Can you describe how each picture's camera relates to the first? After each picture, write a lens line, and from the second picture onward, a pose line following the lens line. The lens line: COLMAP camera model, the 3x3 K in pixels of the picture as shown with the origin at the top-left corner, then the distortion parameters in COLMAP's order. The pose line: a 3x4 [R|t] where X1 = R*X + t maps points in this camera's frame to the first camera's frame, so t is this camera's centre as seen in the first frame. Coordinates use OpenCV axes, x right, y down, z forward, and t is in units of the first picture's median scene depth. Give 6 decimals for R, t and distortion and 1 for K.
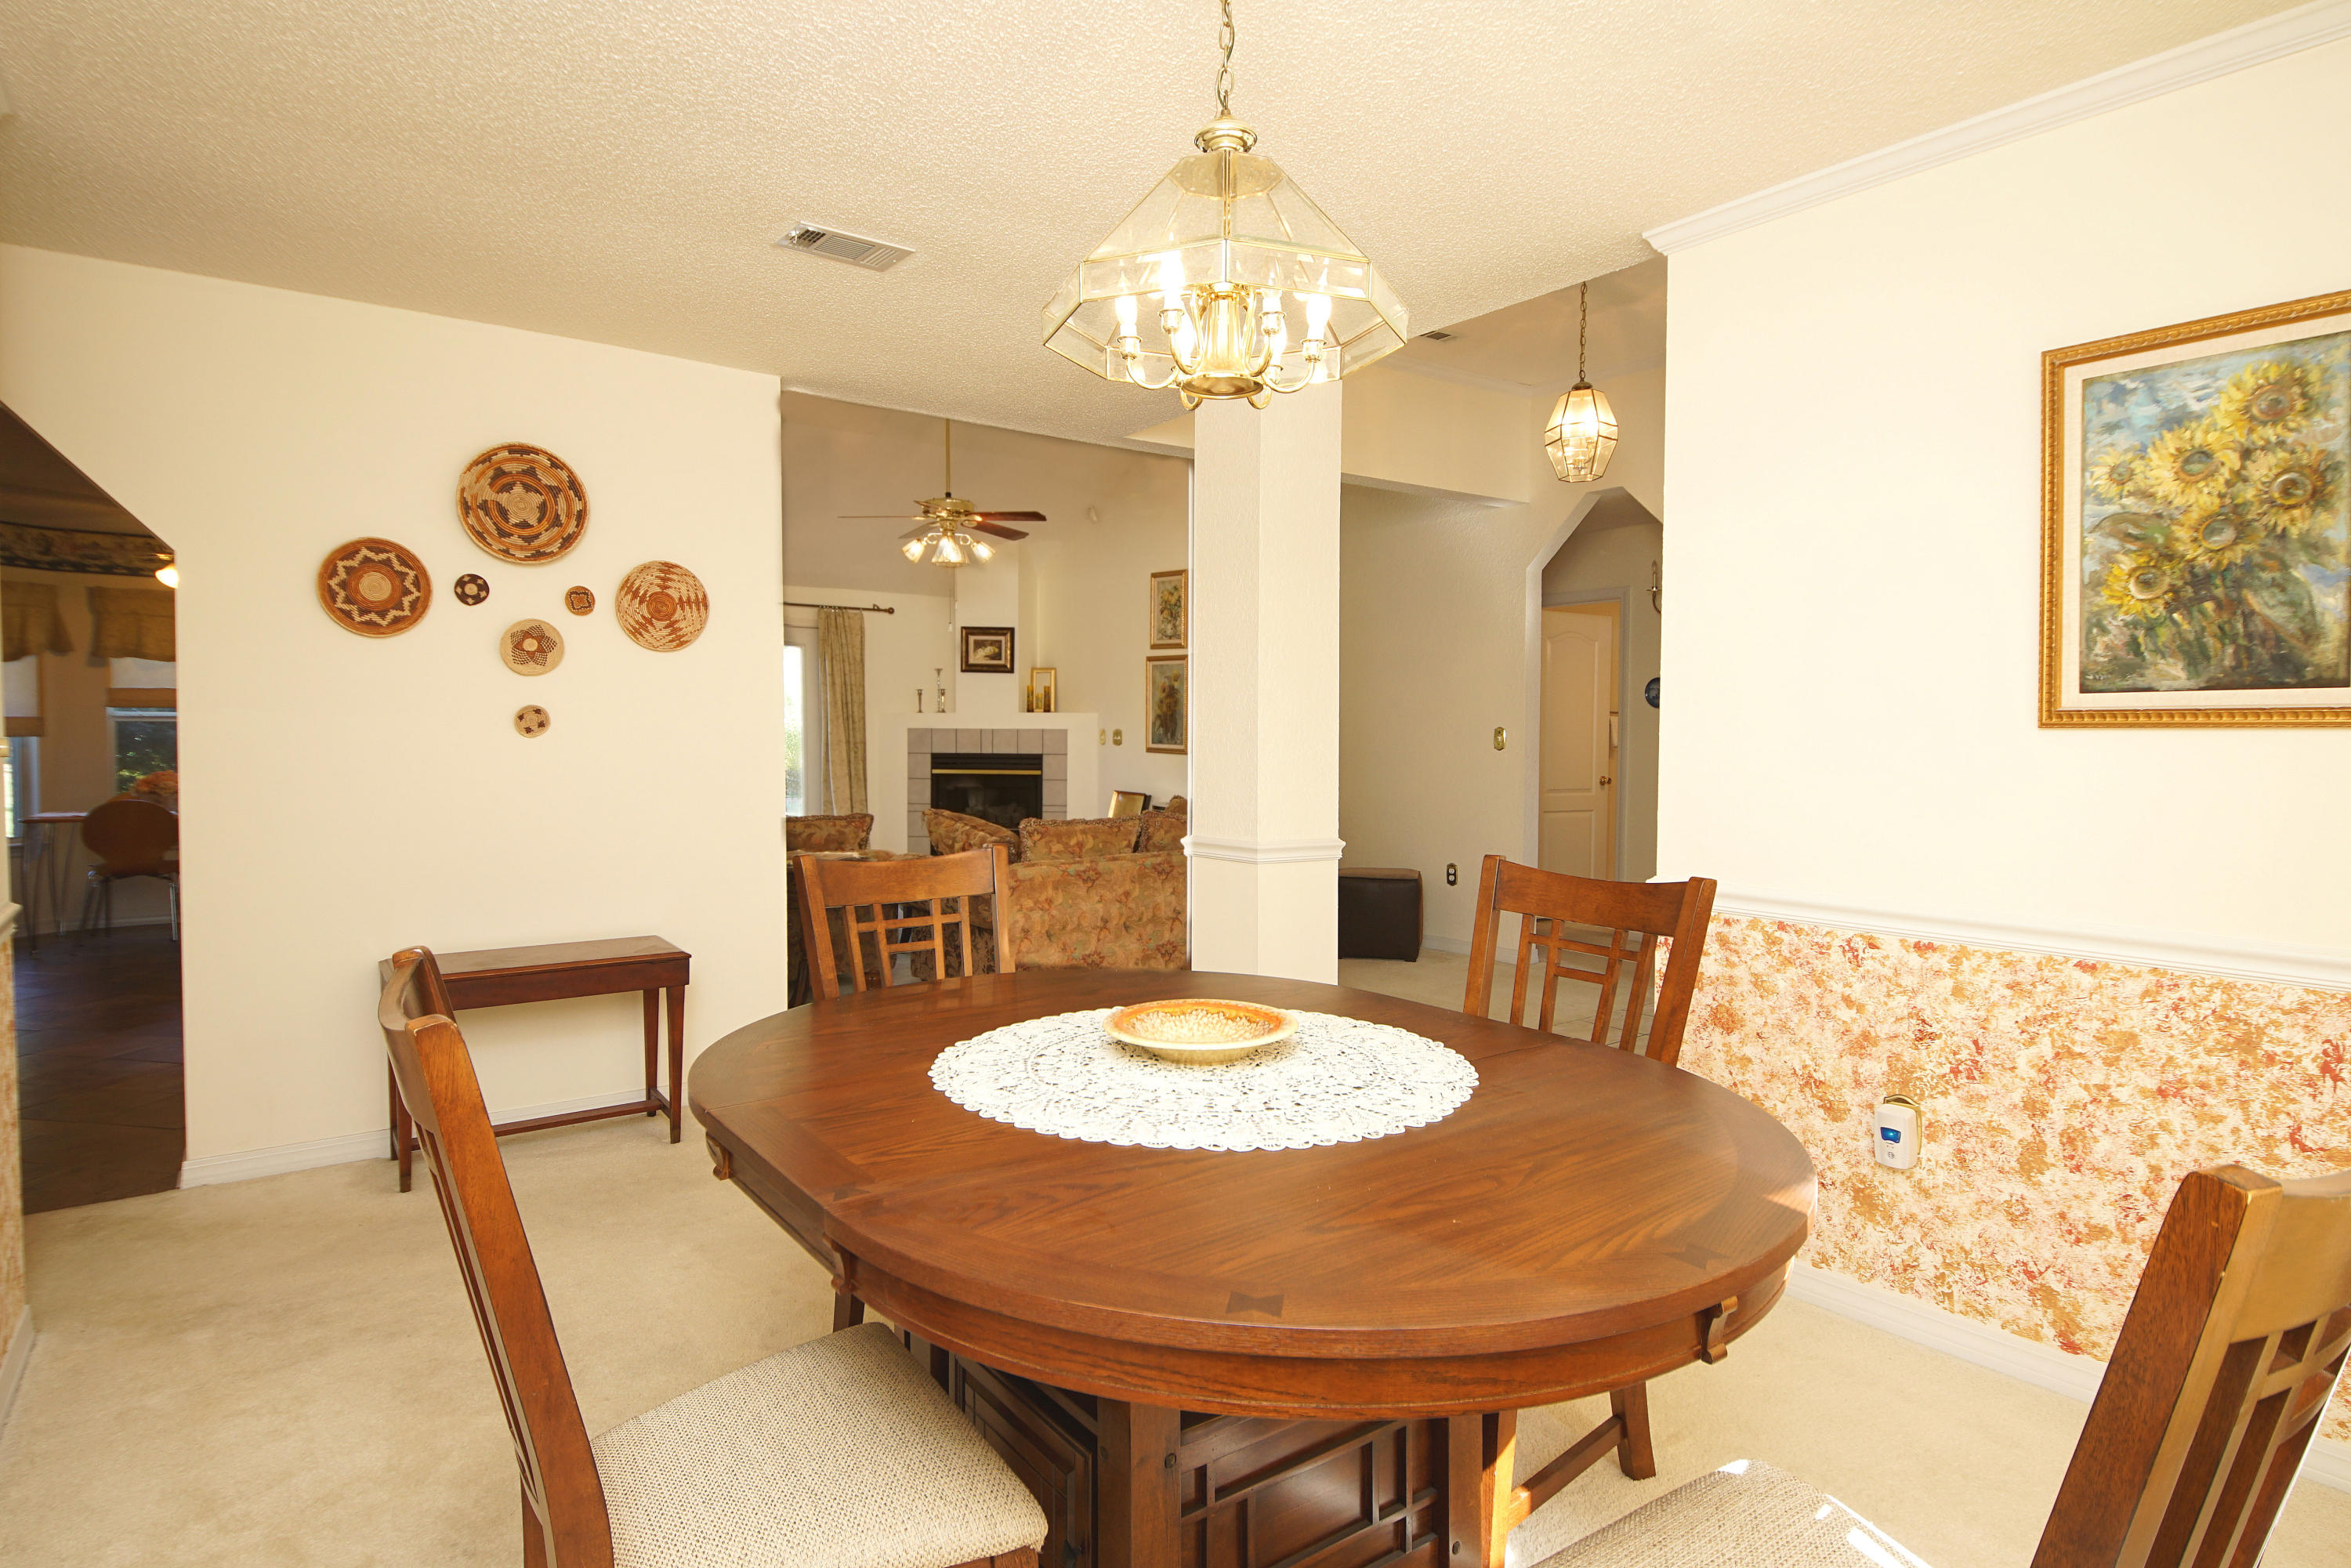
lens RADIAL K [[1258.3, 0, 1150.1], [0, 1258.3, 766.8], [0, 0, 1]] dist [0.038973, -0.040804]
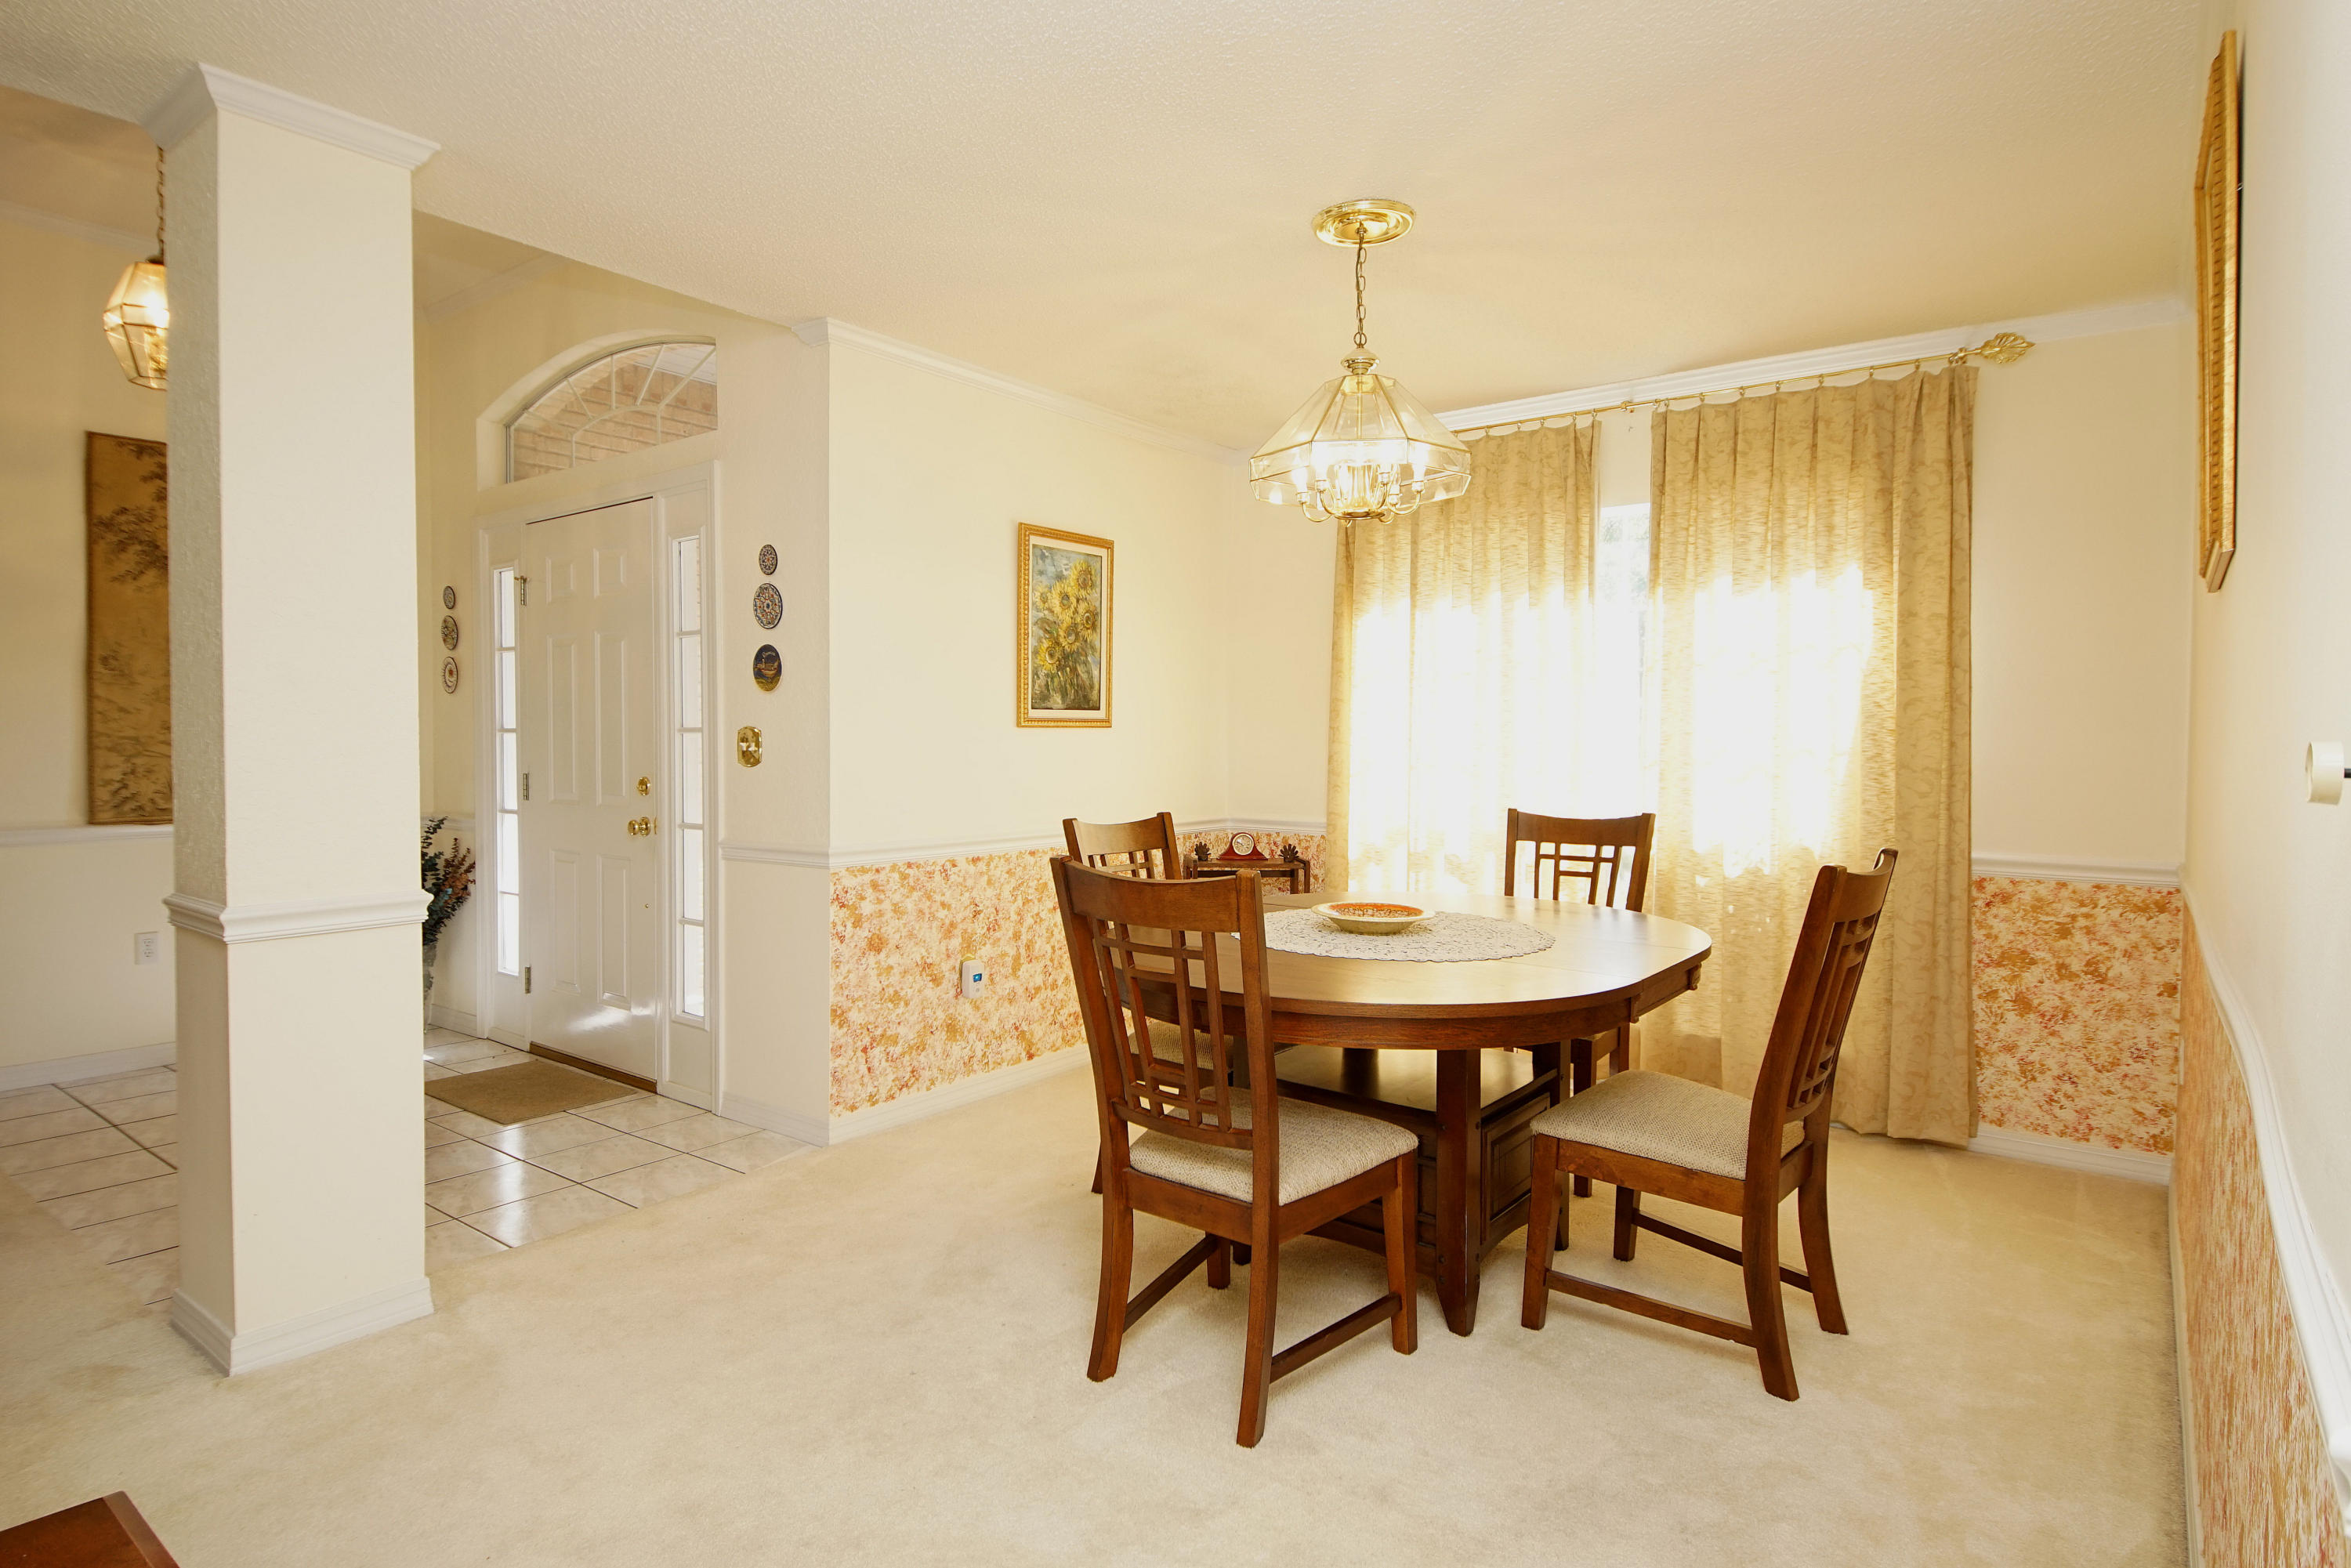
lens RADIAL K [[1258.3, 0, 1150.1], [0, 1258.3, 766.8], [0, 0, 1]] dist [0.038973, -0.040804]
pose [[-0.276173, -0.028022, 0.960699, -0.291903], [0.022946, 0.999098, 0.035739, -0.009182], [-0.960834, 0.031914, -0.275281, 0.350712]]
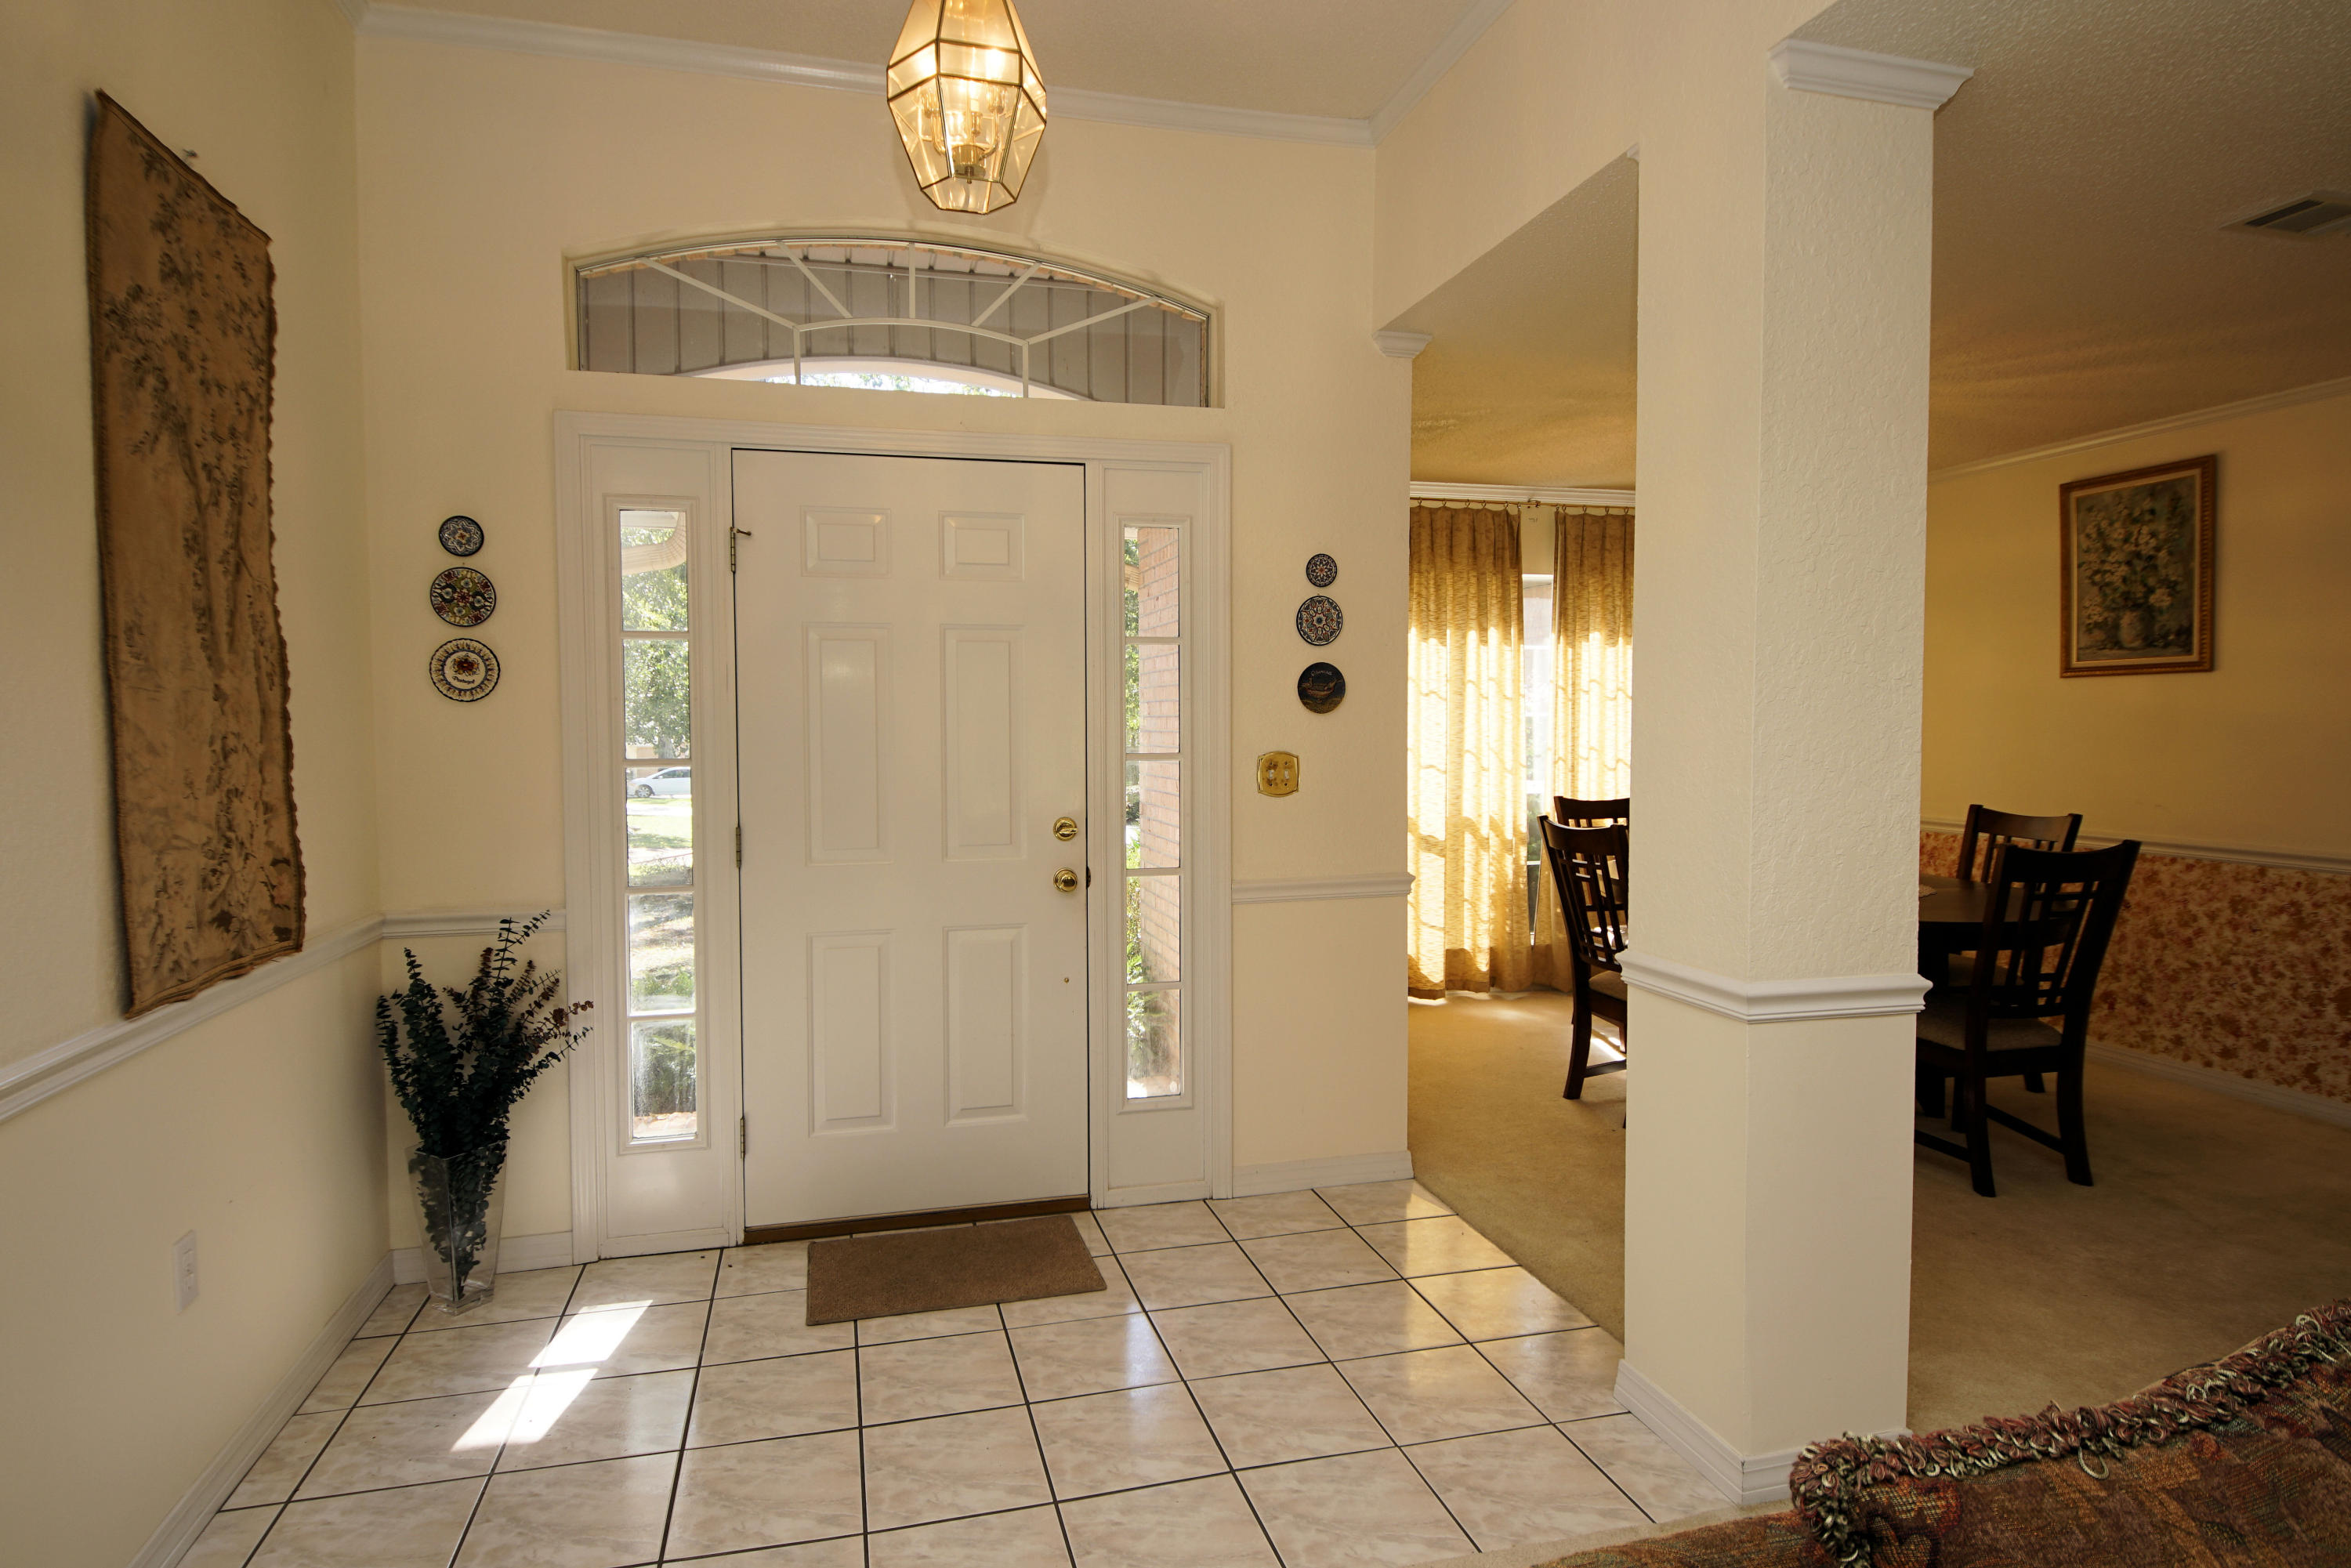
lens RADIAL K [[1258.3, 0, 1150.1], [0, 1258.3, 766.8], [0, 0, 1]] dist [0.038973, -0.040804]
pose [[-0.927327, -0.014330, 0.373977, 0.062517], [0.011526, 0.997699, 0.066811, -0.033004], [-0.374074, 0.066266, -0.925028, 0.745922]]
